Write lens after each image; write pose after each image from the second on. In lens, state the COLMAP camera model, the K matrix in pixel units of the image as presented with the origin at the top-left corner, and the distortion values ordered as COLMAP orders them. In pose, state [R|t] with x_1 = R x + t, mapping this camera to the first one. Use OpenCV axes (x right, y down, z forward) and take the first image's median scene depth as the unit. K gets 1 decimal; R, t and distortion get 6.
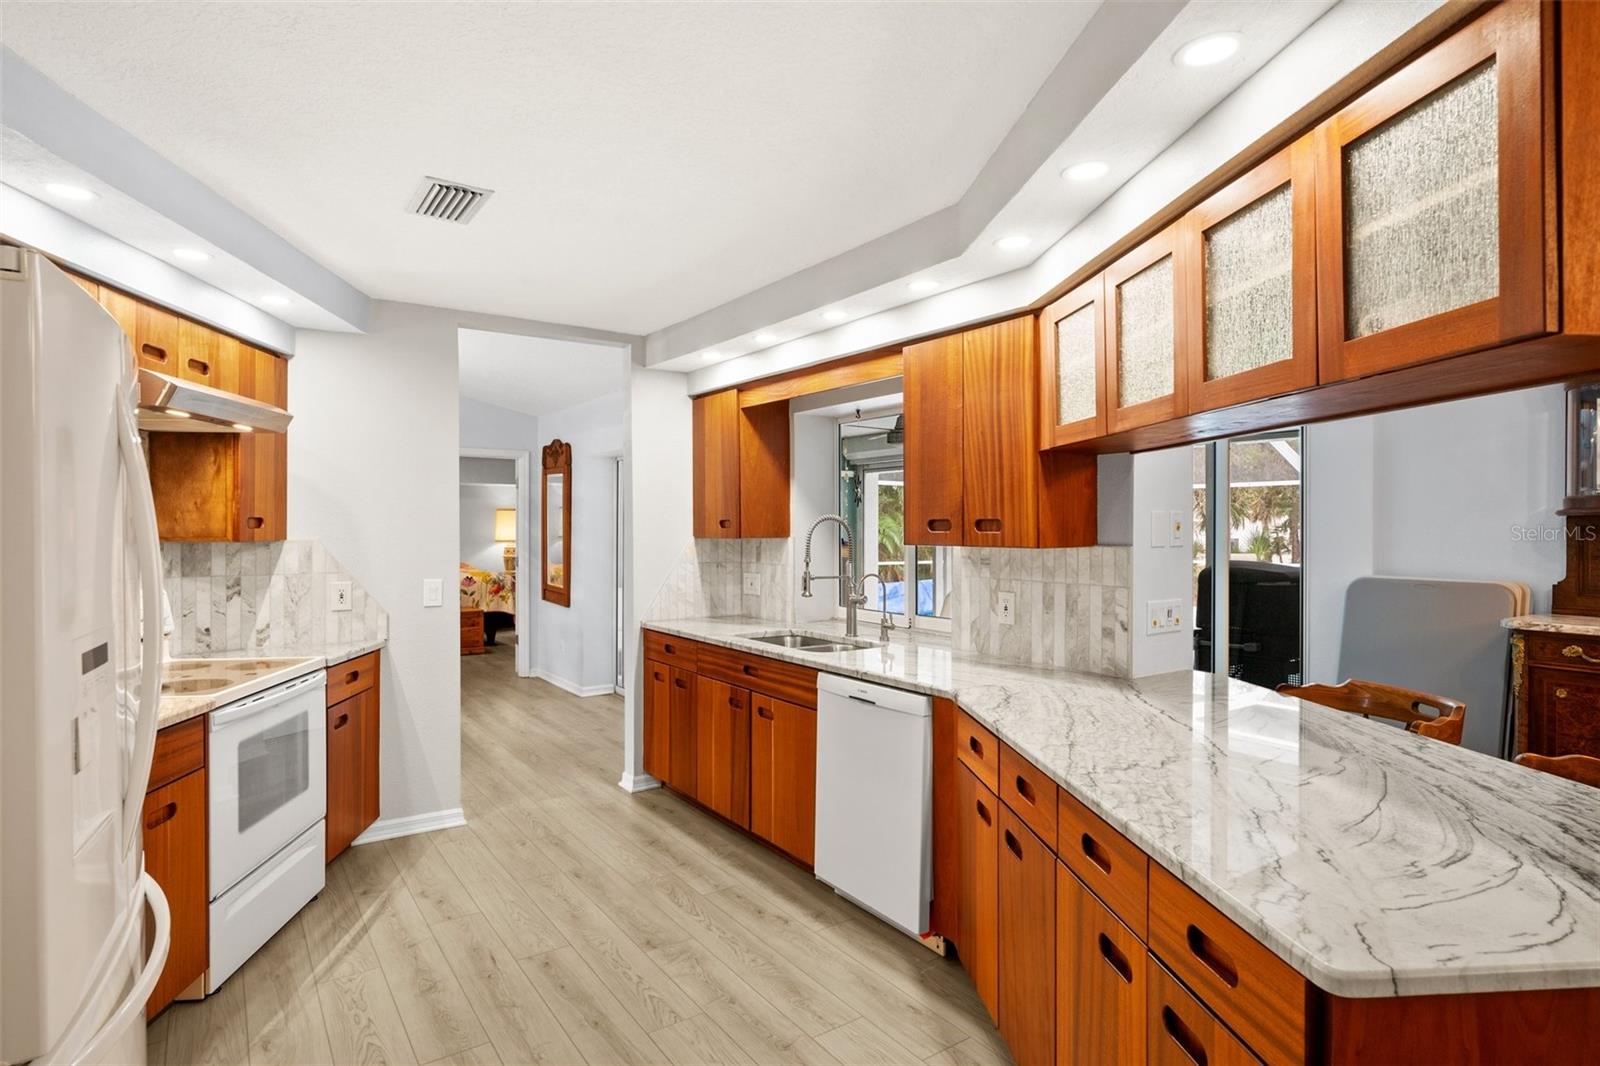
lens RADIAL K [[843.6, 0, 798.4], [0, 843.6, 526.6], [0, 0, 1]] dist [-0.002421, -0.001289]
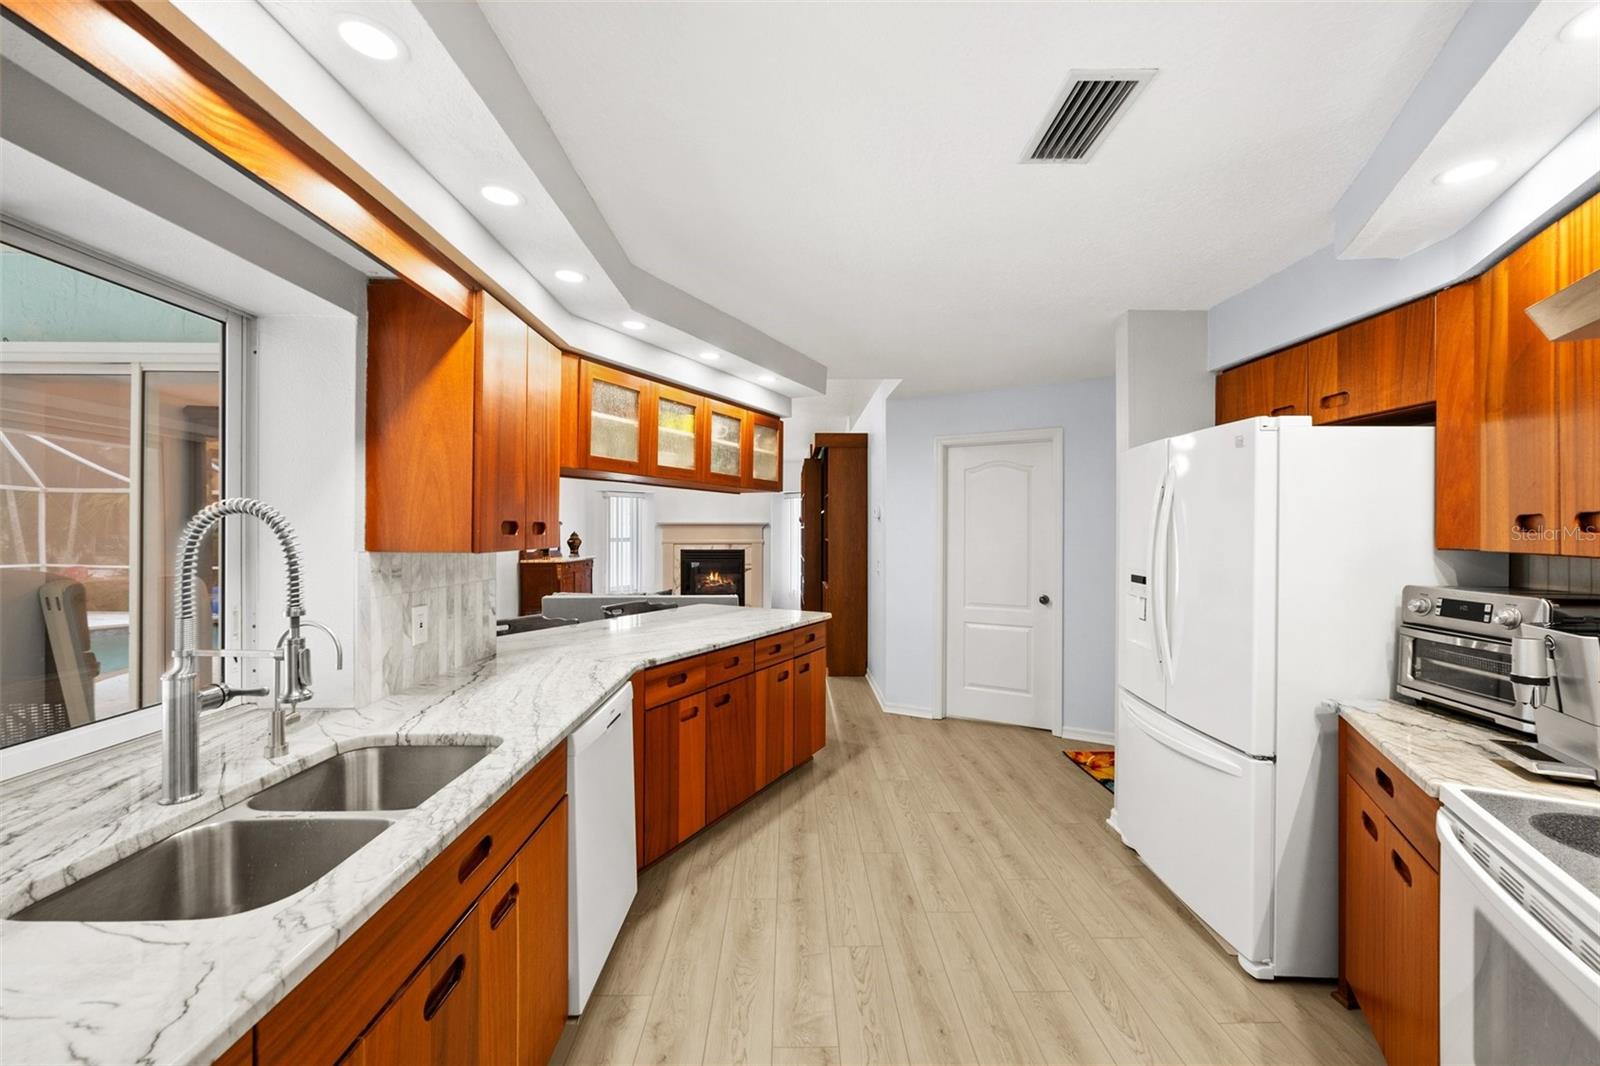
lens RADIAL K [[630.6, 0, 799.9], [0, 630.6, 529.9], [0, 0, 1]] dist [-0.001437, 0.000050]
pose [[-0.830620, -0.000857, 0.556839, -0.429339], [-0.001709, 0.999998, -0.001010, 0.001205], [-0.556837, -0.001791, -0.830620, 1.335650]]
